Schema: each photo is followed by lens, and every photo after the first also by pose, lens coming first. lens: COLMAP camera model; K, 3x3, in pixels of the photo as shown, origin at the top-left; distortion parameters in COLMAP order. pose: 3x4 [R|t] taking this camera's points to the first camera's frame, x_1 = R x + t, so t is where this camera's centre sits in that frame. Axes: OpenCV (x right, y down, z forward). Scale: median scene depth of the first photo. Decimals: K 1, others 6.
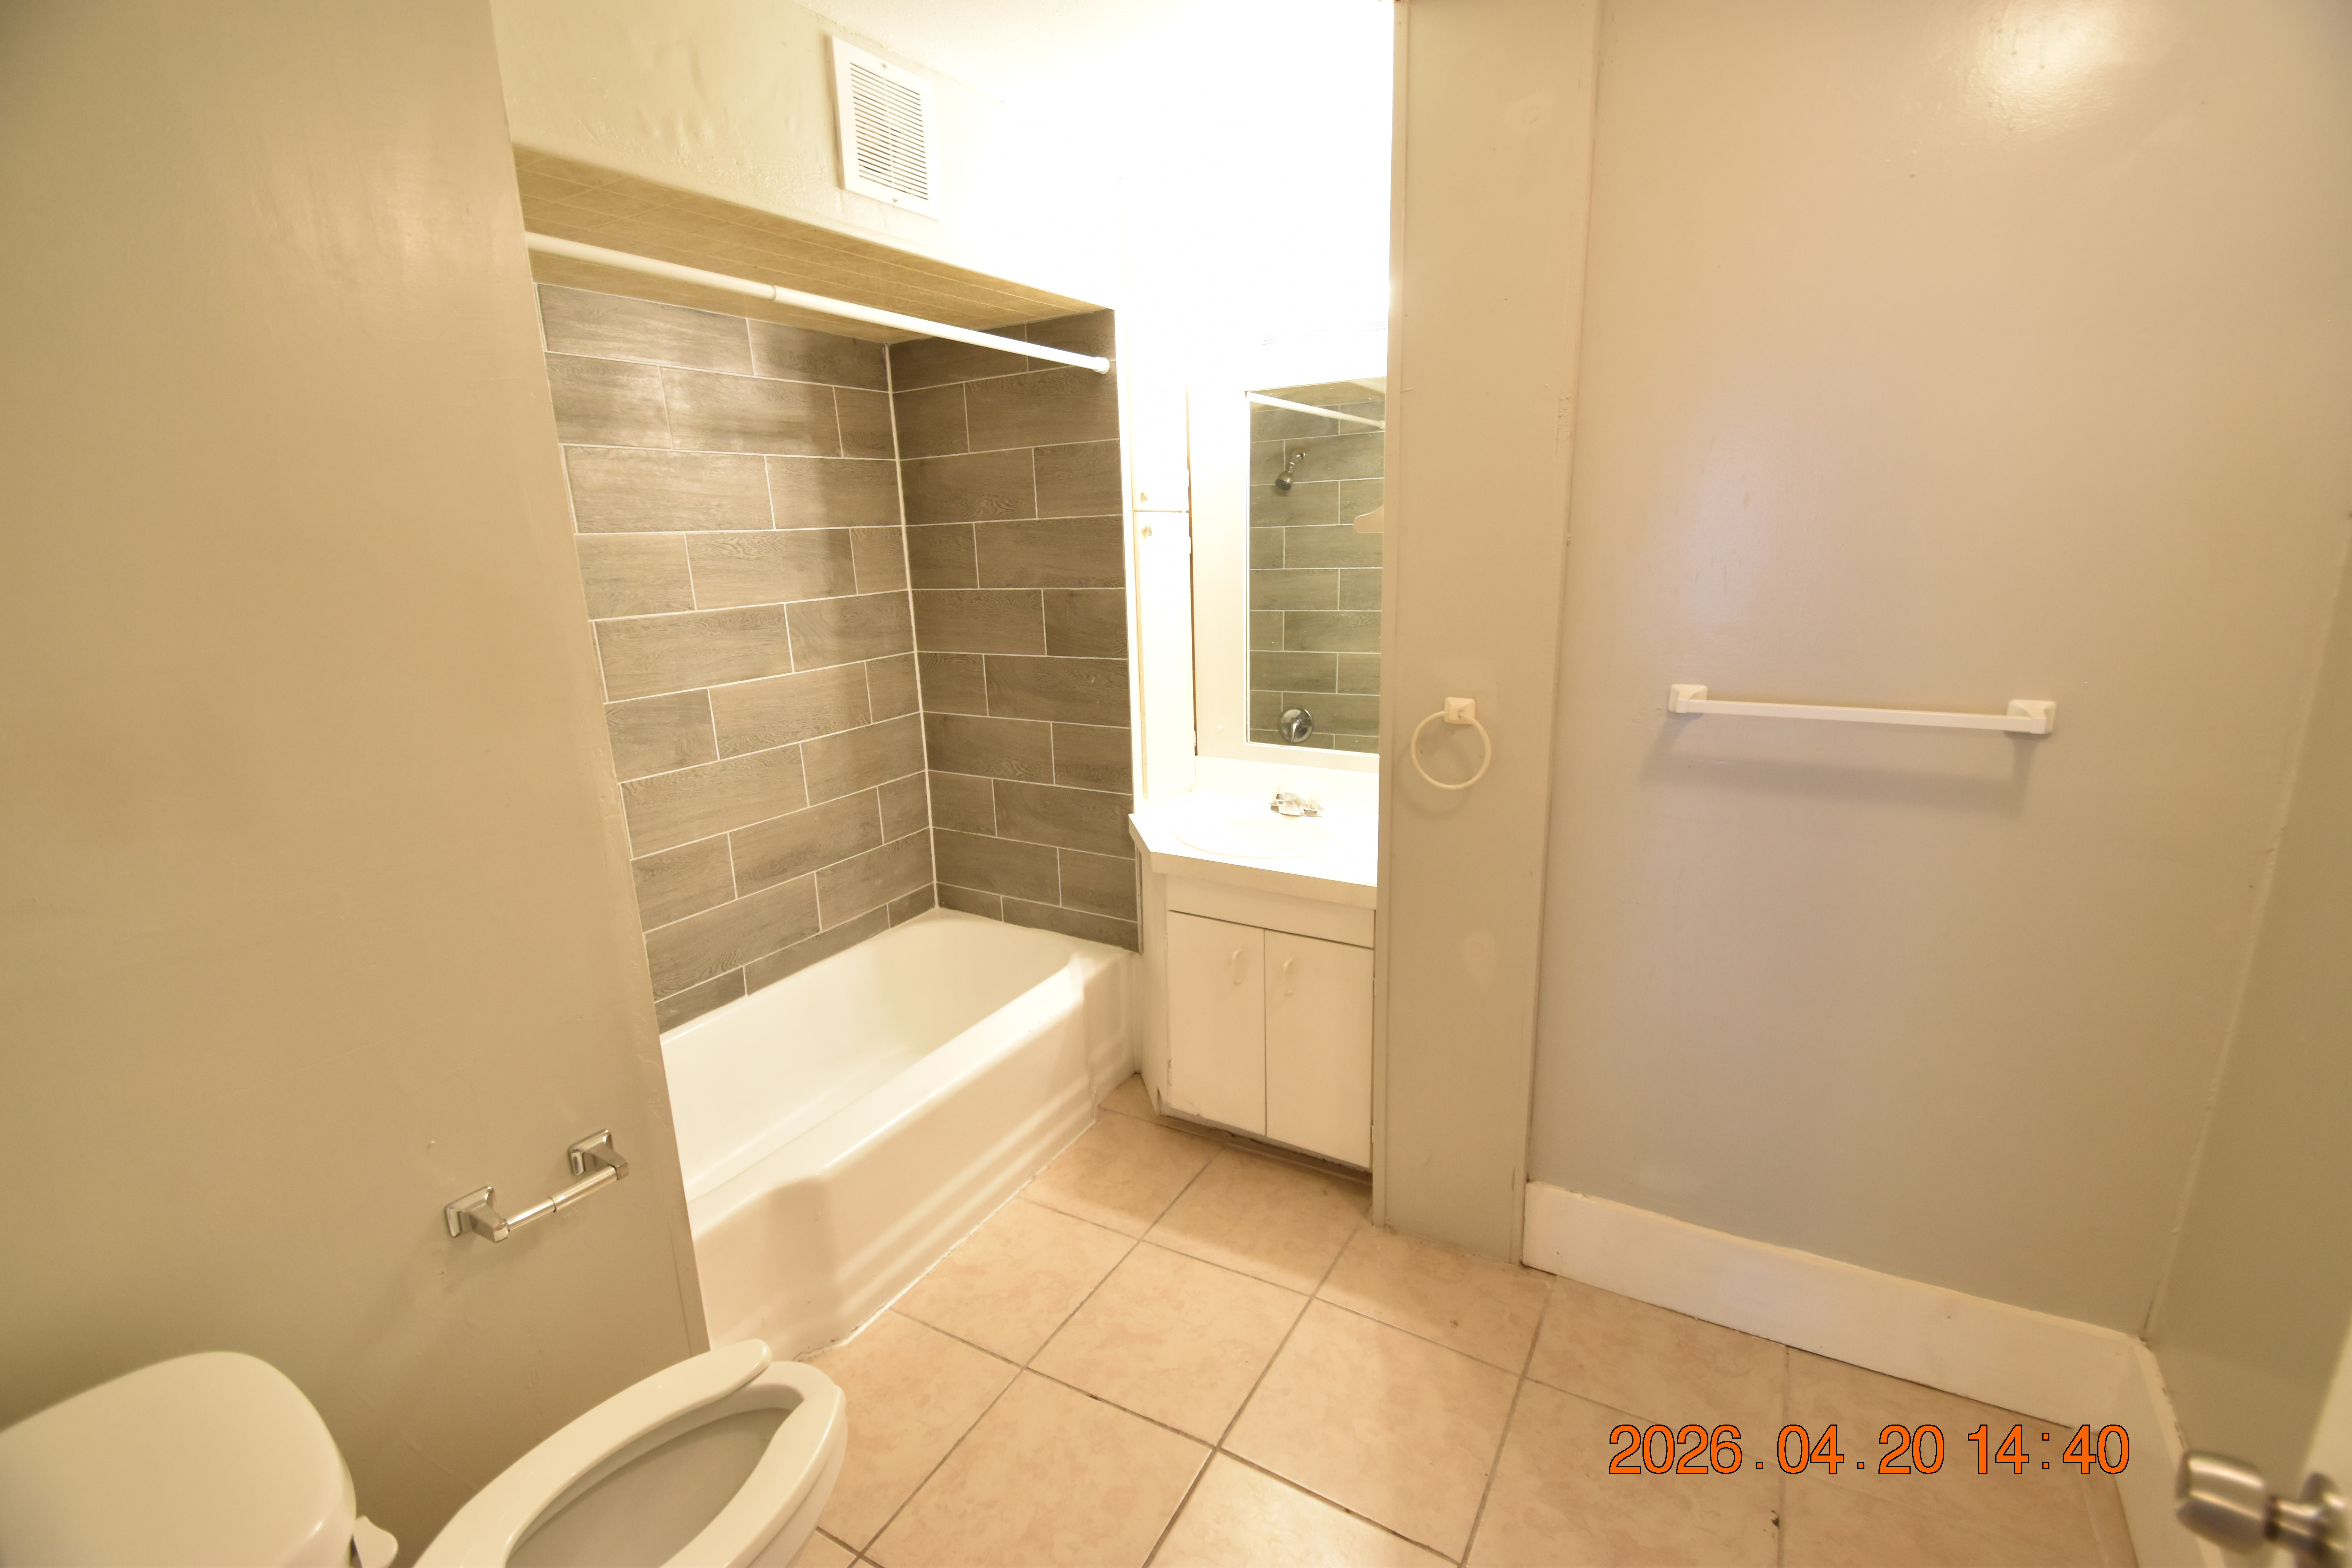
lens RADIAL K [[1024.4, 0, 1165.1], [0, 1024.4, 790.5], [0, 0, 1]] dist [0.002136, -0.007437]
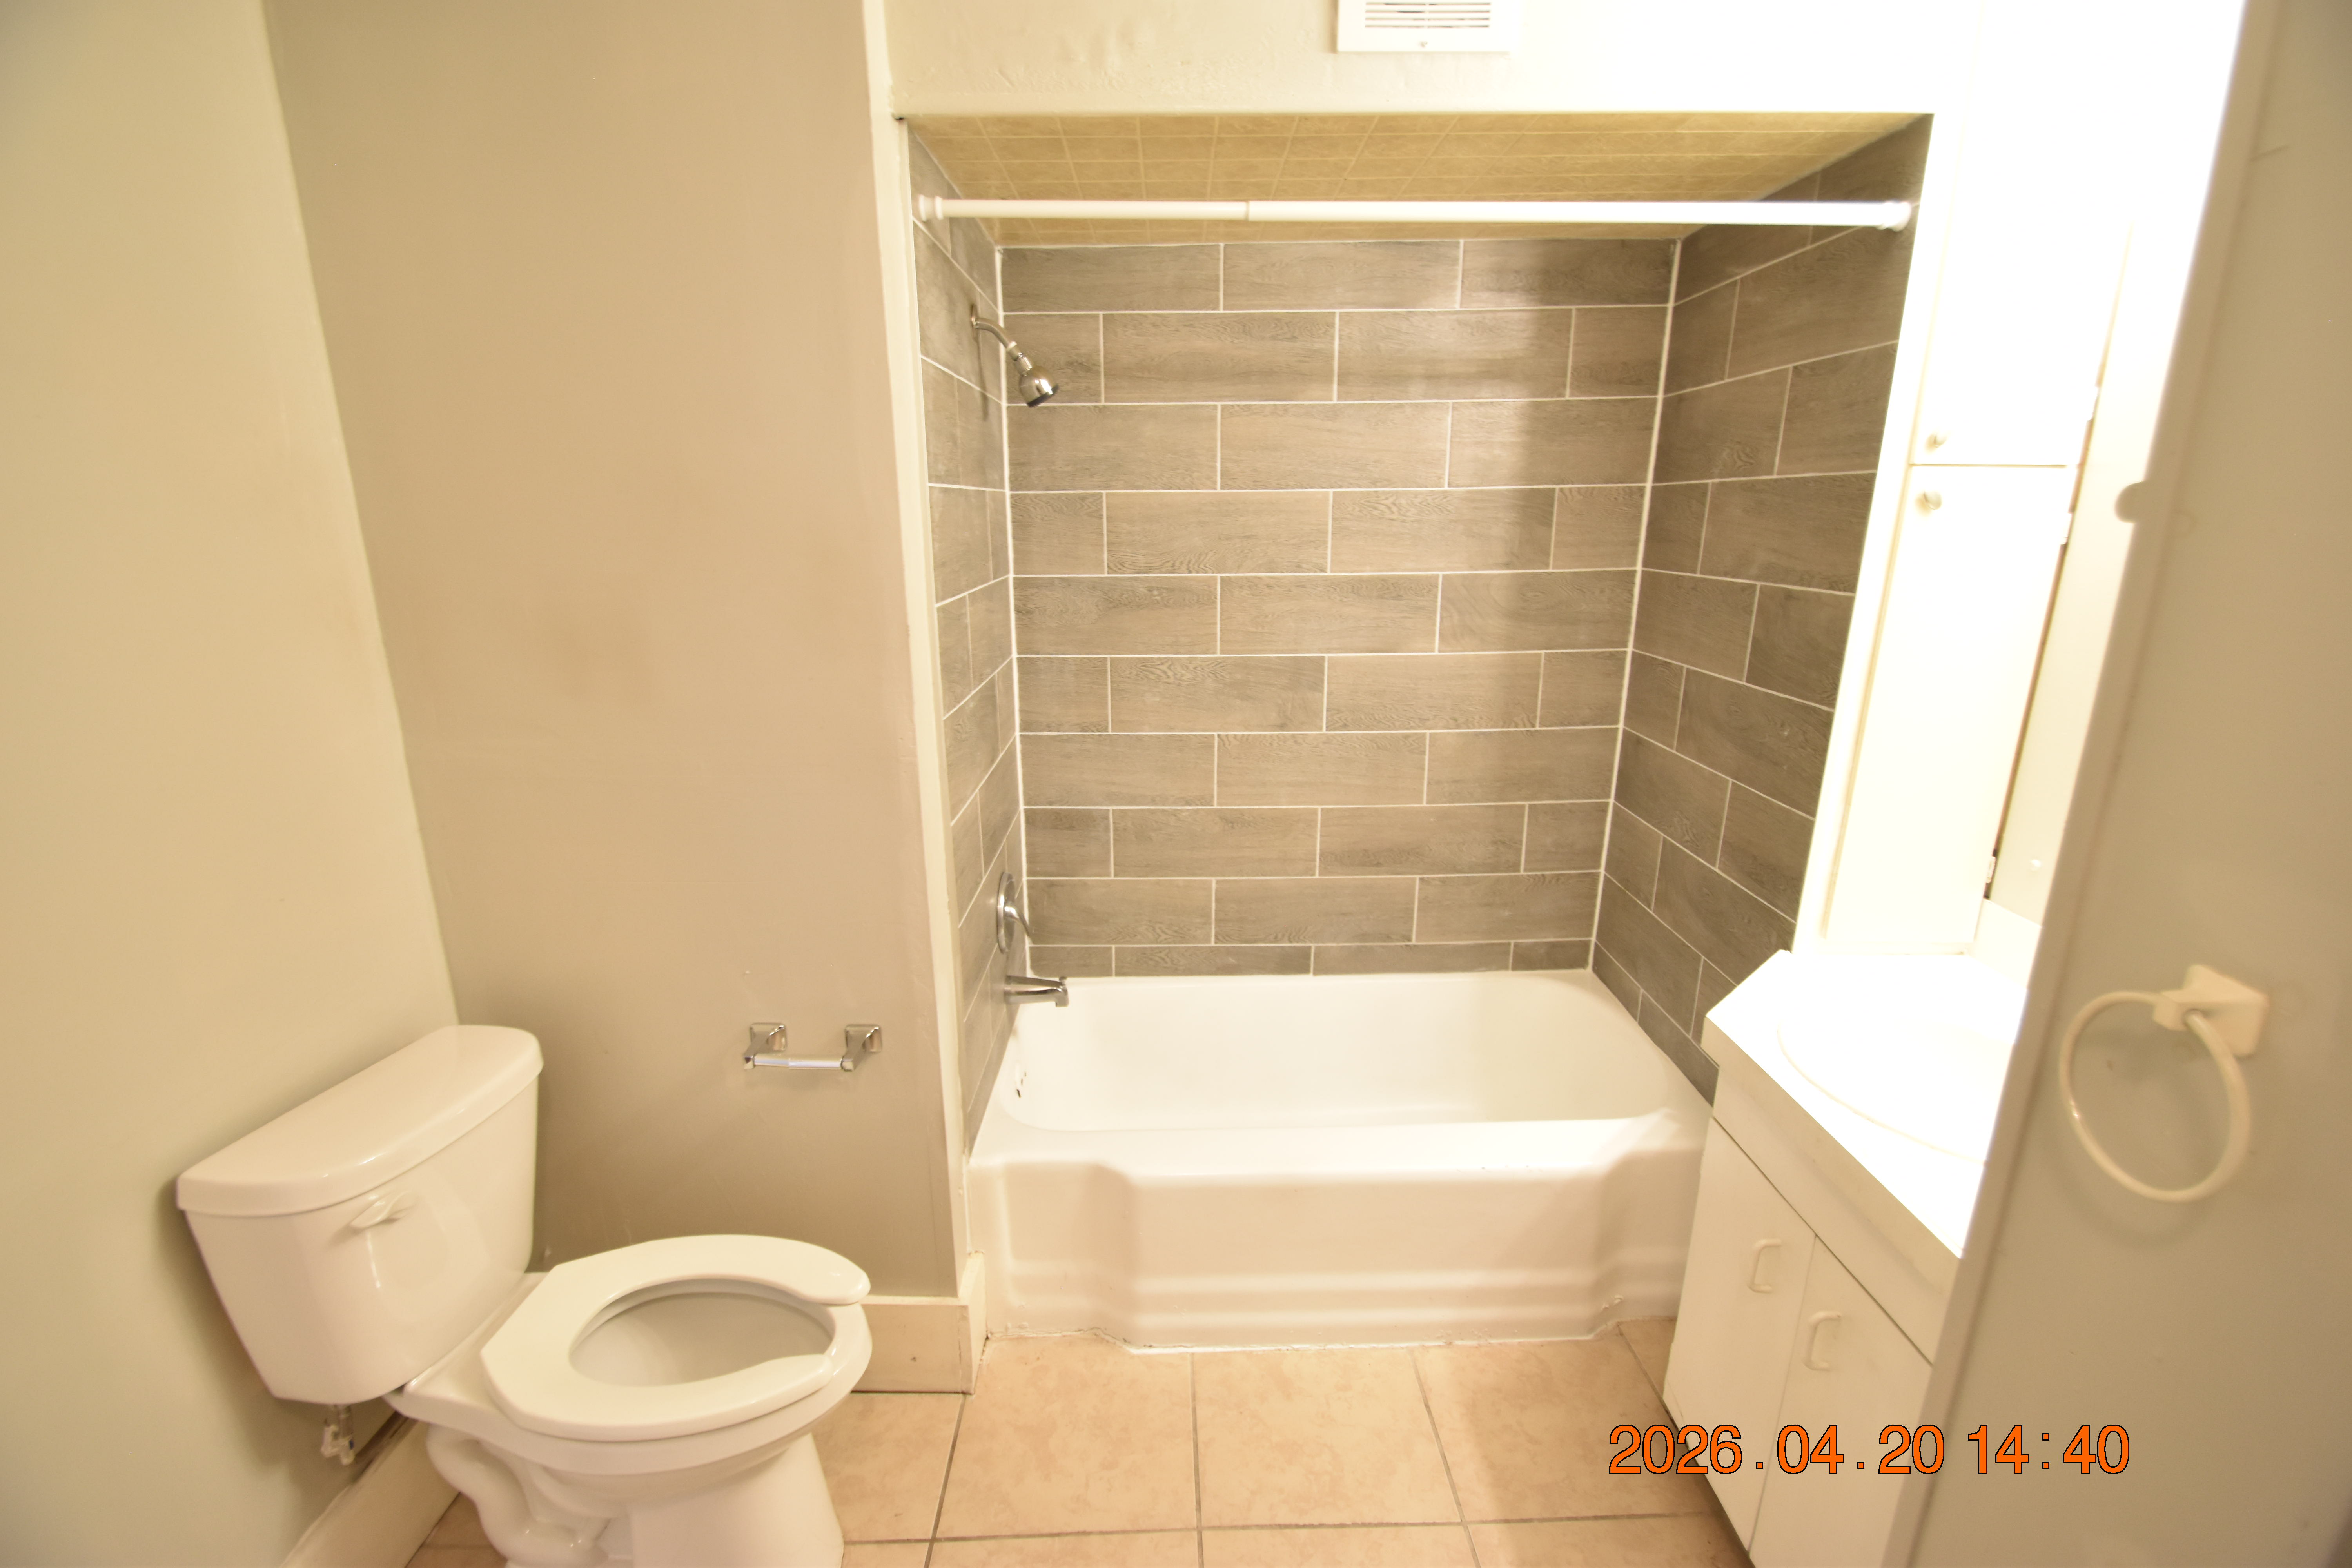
lens RADIAL K [[1024.4, 0, 1182.8], [0, 1024.4, 791.1], [0, 0, 1]] dist [0.002136, -0.007437]
pose [[0.527909, 0.254248, -0.810352, 0.274000], [-0.217780, 0.962762, 0.160193, -0.098076], [0.820904, 0.091911, 0.563621, 0.352278]]
